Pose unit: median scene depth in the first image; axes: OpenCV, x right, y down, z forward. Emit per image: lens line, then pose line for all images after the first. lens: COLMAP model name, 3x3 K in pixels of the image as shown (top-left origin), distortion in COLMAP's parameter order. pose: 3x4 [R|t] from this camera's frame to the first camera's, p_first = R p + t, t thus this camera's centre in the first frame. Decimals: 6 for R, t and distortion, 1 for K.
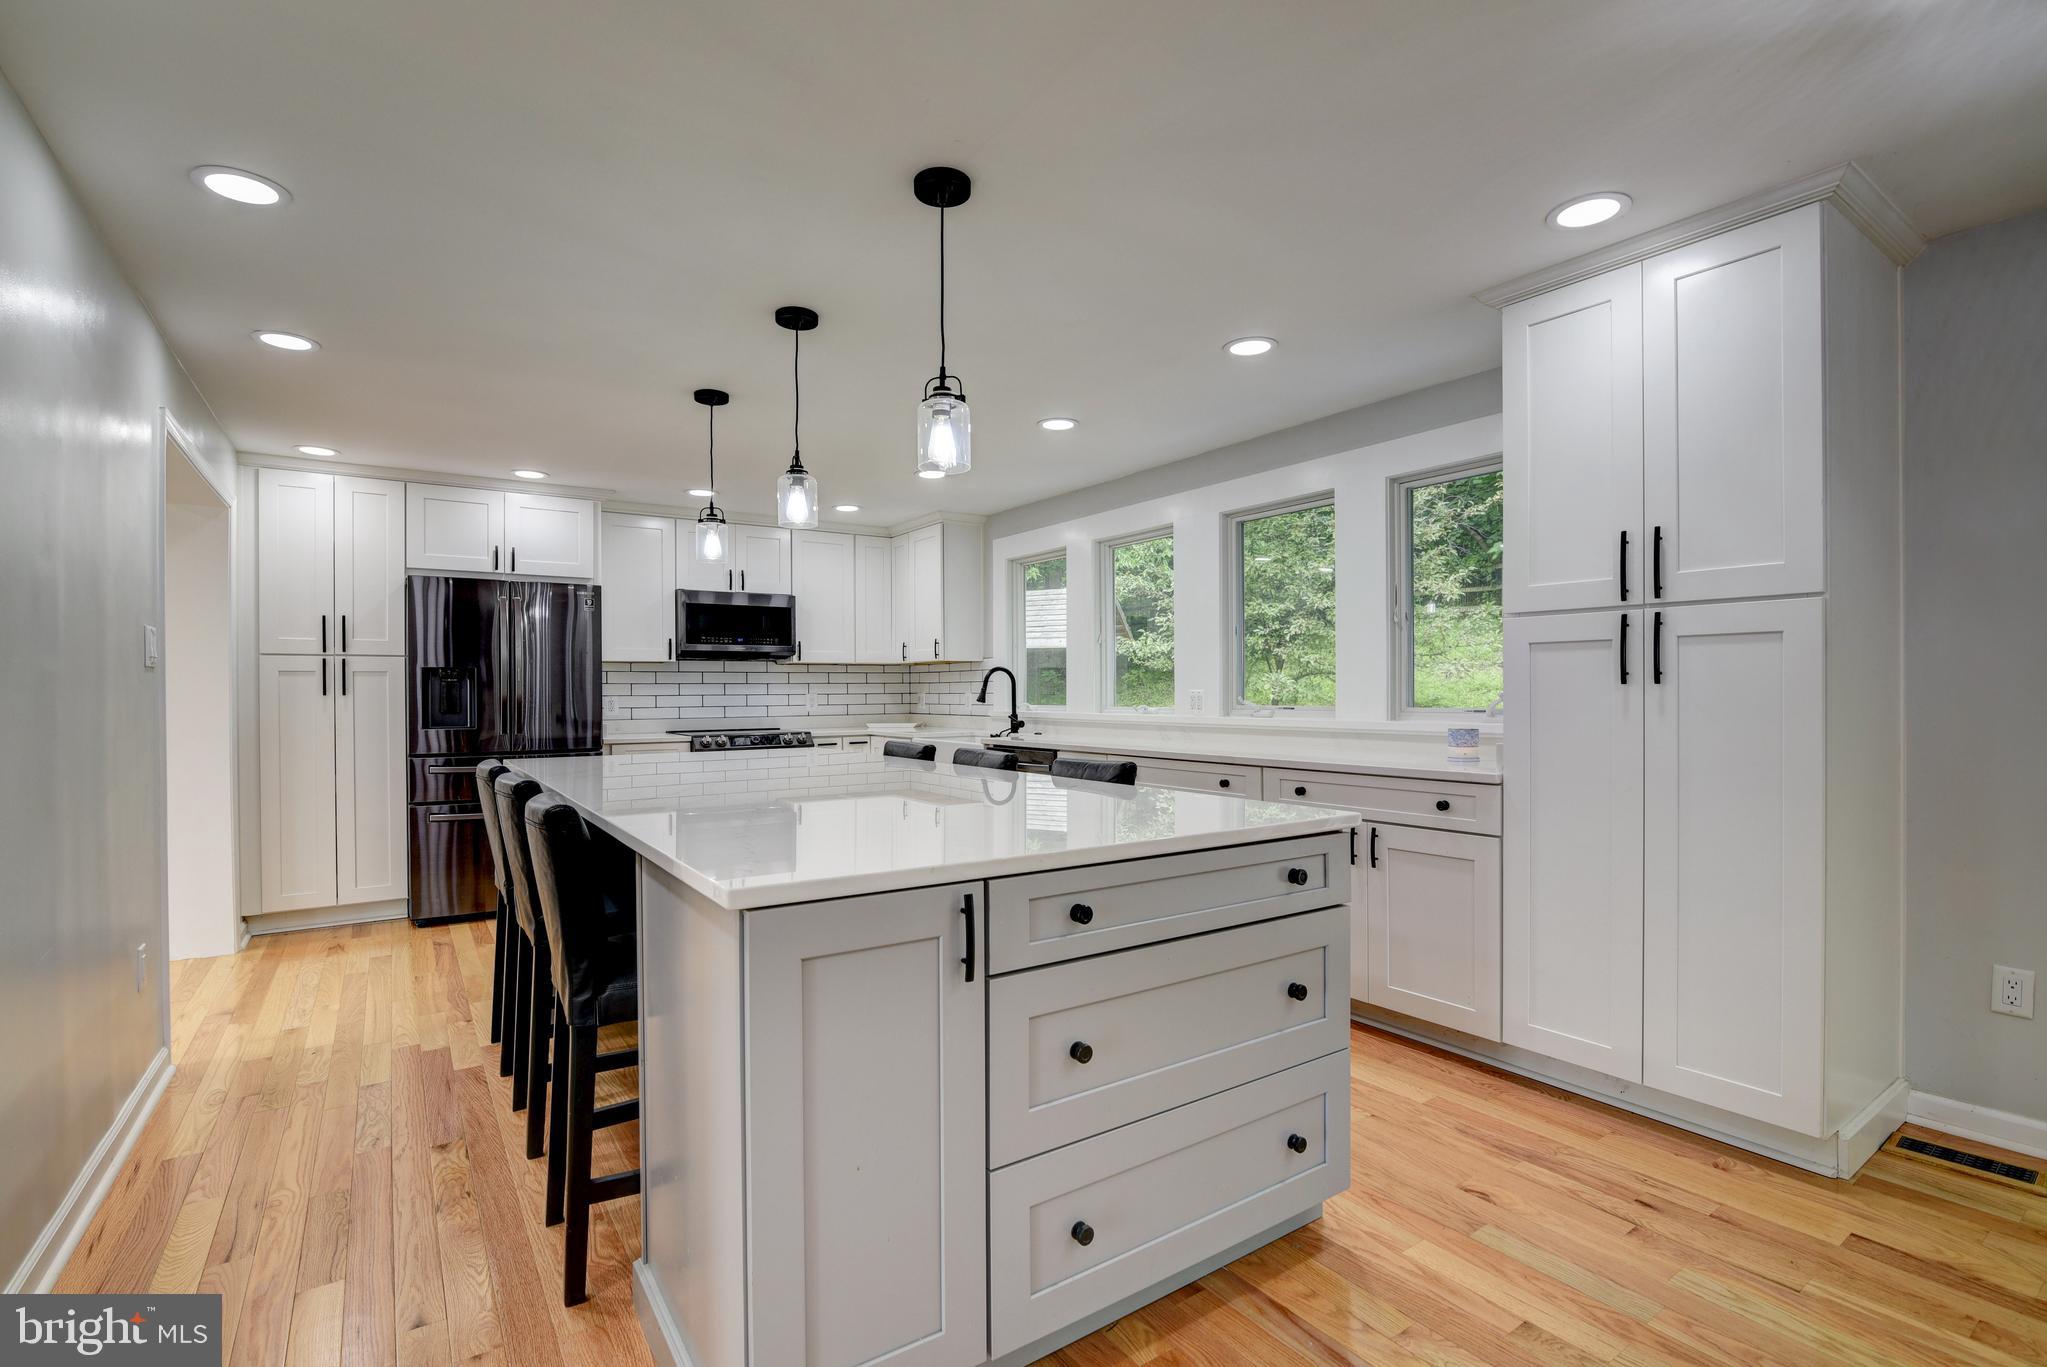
lens RADIAL K [[933.9, 0, 1018.7], [0, 933.9, 688.8], [0, 0, 1]] dist [-0.001142, -0.000937]
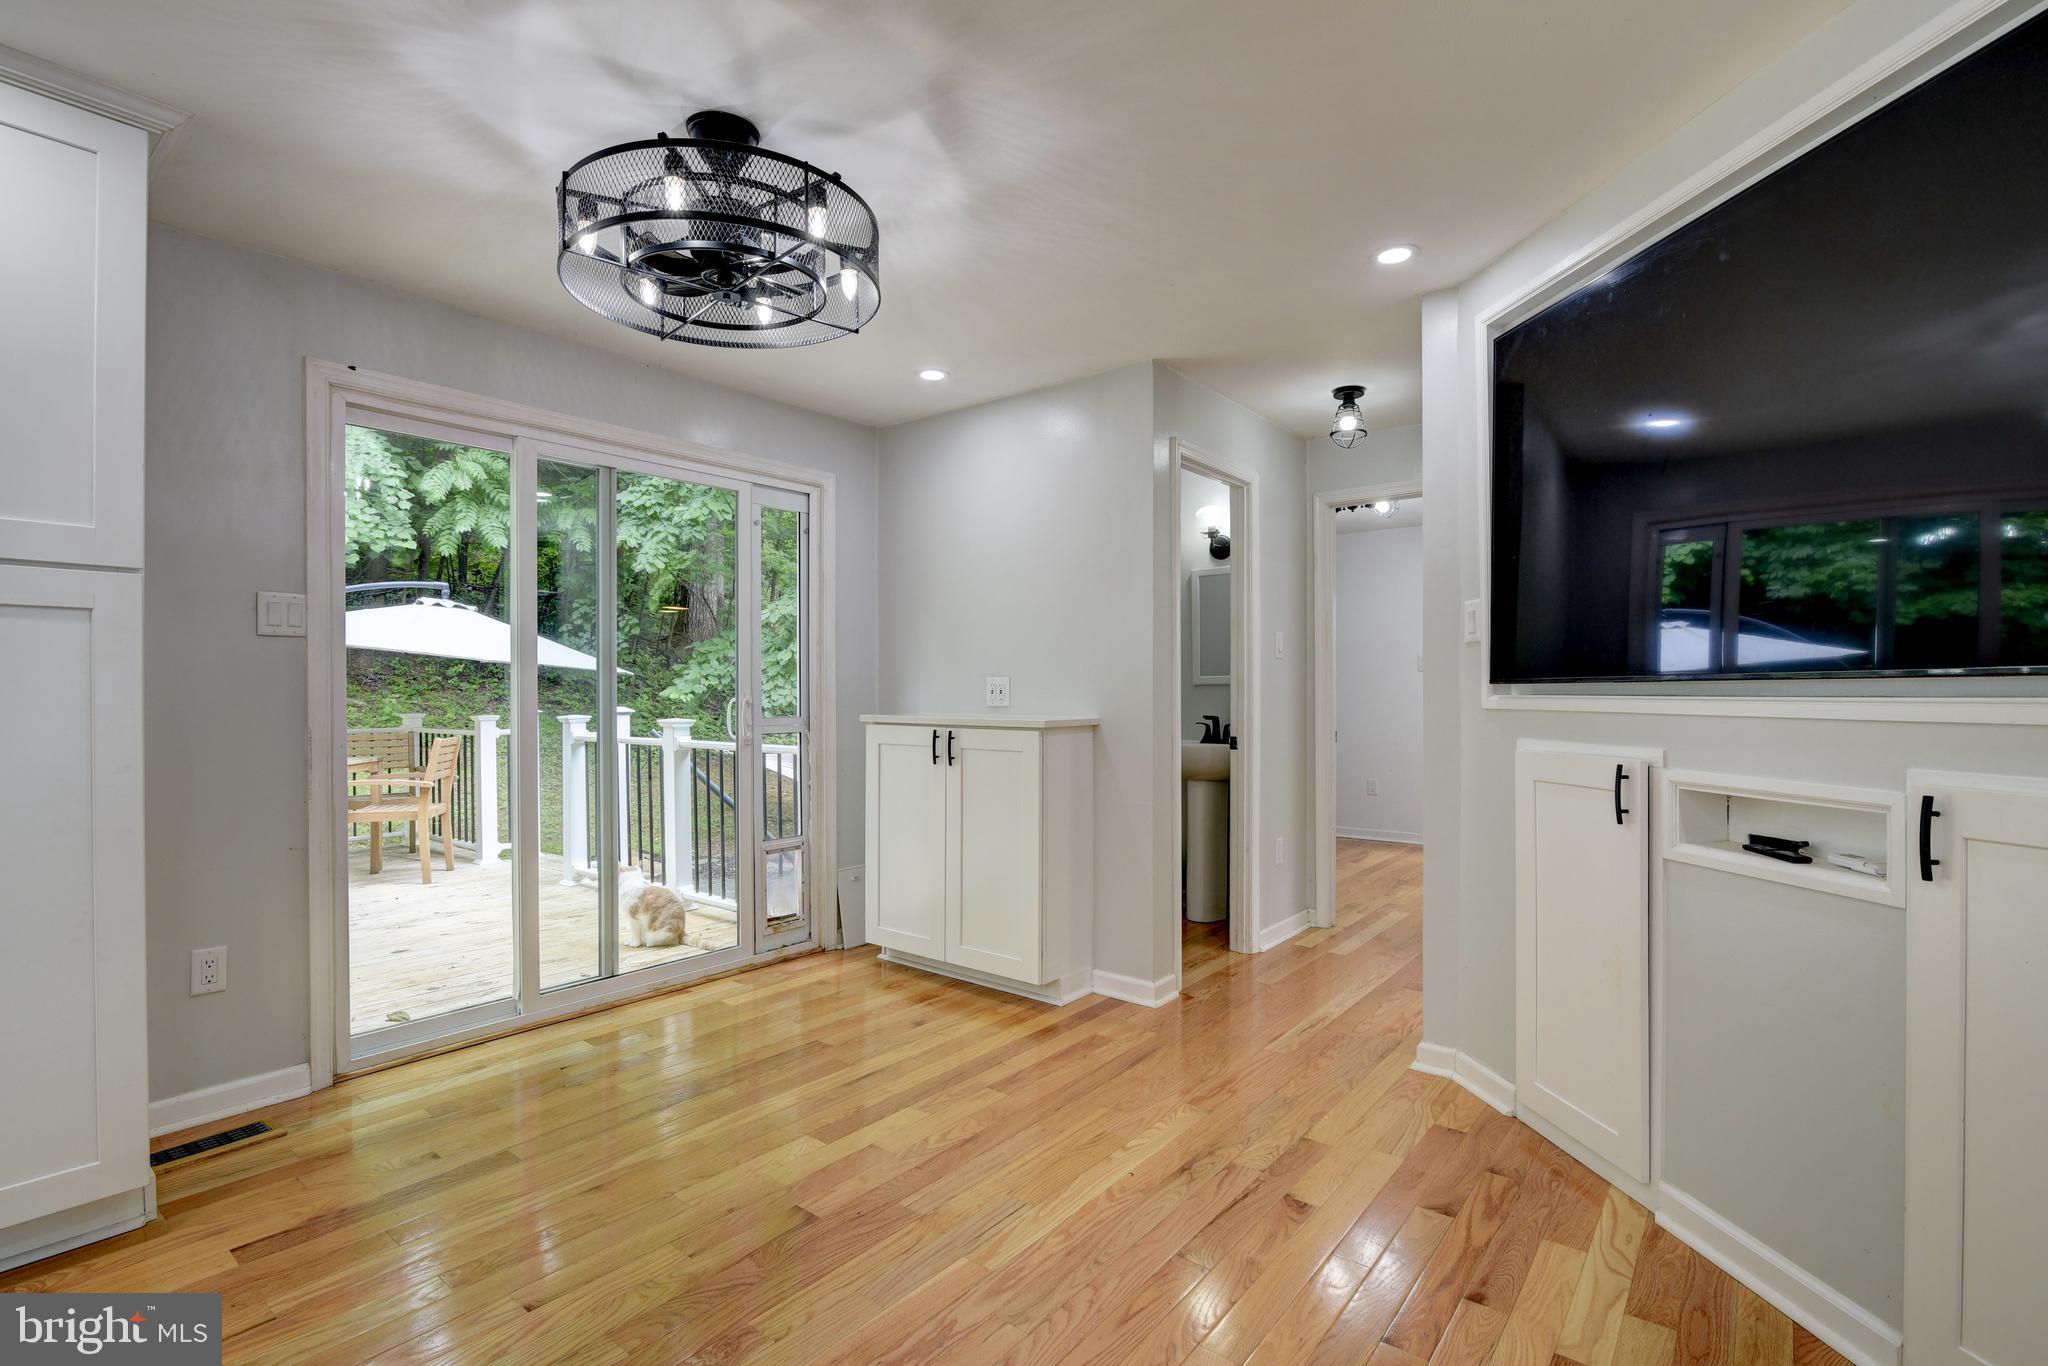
lens RADIAL K [[938.5, 0, 1020.6], [0, 938.5, 691.3], [0, 0, 1]] dist [-0.010142, -0.000141]
pose [[-0.283034, 0.009836, 0.959059, -0.088052], [0.004065, 0.999951, -0.009056, 0.009563], [-0.959101, 0.001335, -0.283060, 0.177752]]
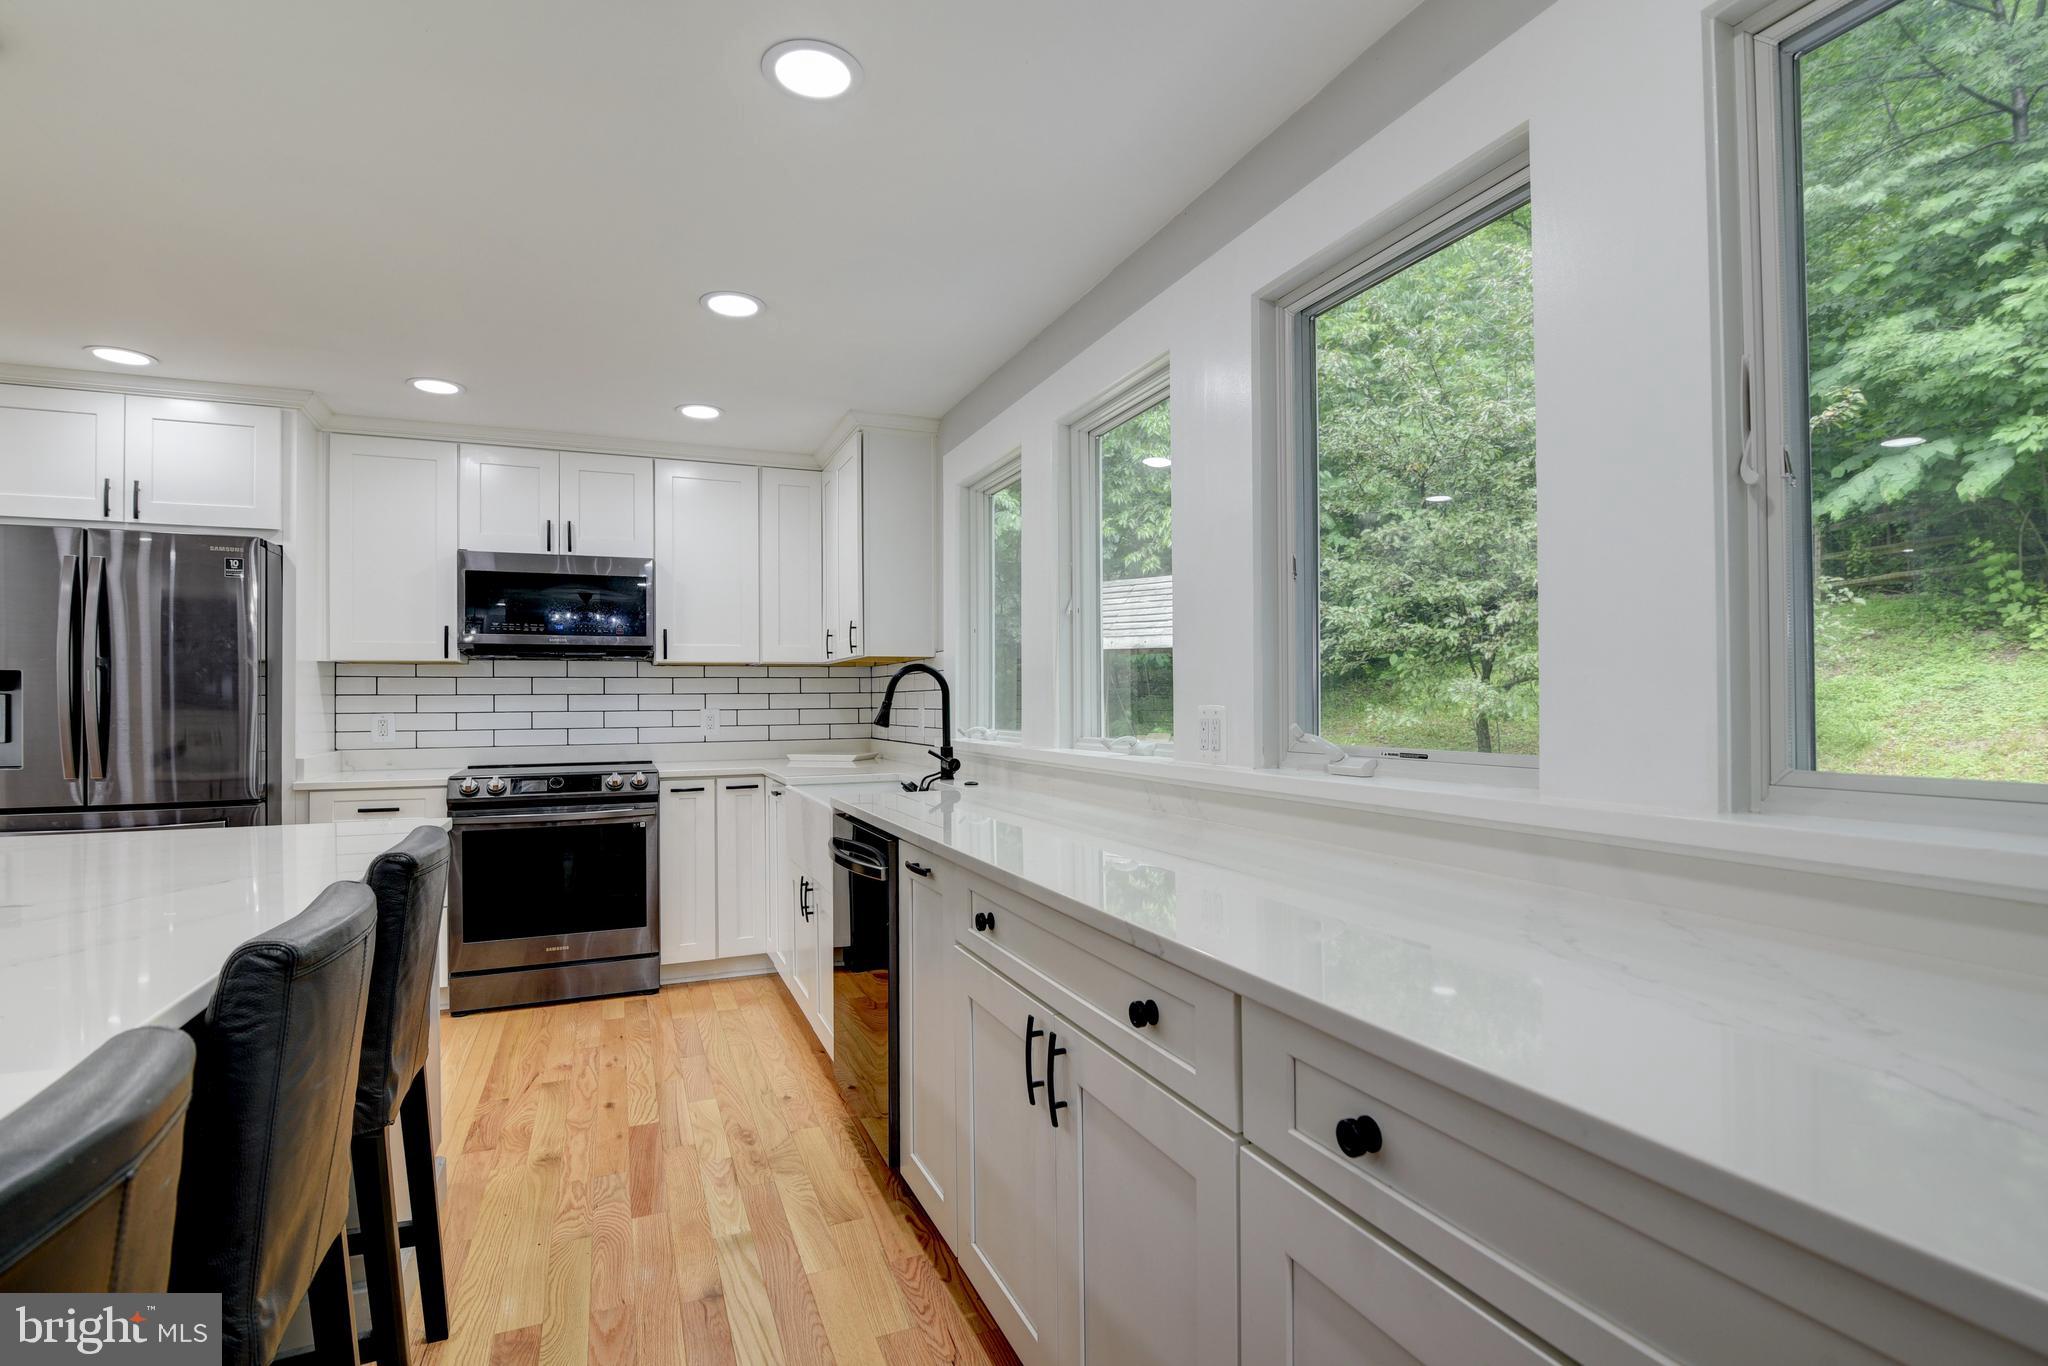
lens RADIAL K [[953.4, 0, 1024.9], [0, 953.4, 694.9], [0, 0, 1]] dist [-0.020316, 0.000875]
pose [[0.980798, -0.002389, -0.195010, 0.161125], [0.001644, 0.999991, -0.003984, -0.002286], [0.195018, 0.003587, 0.980793, 0.451972]]
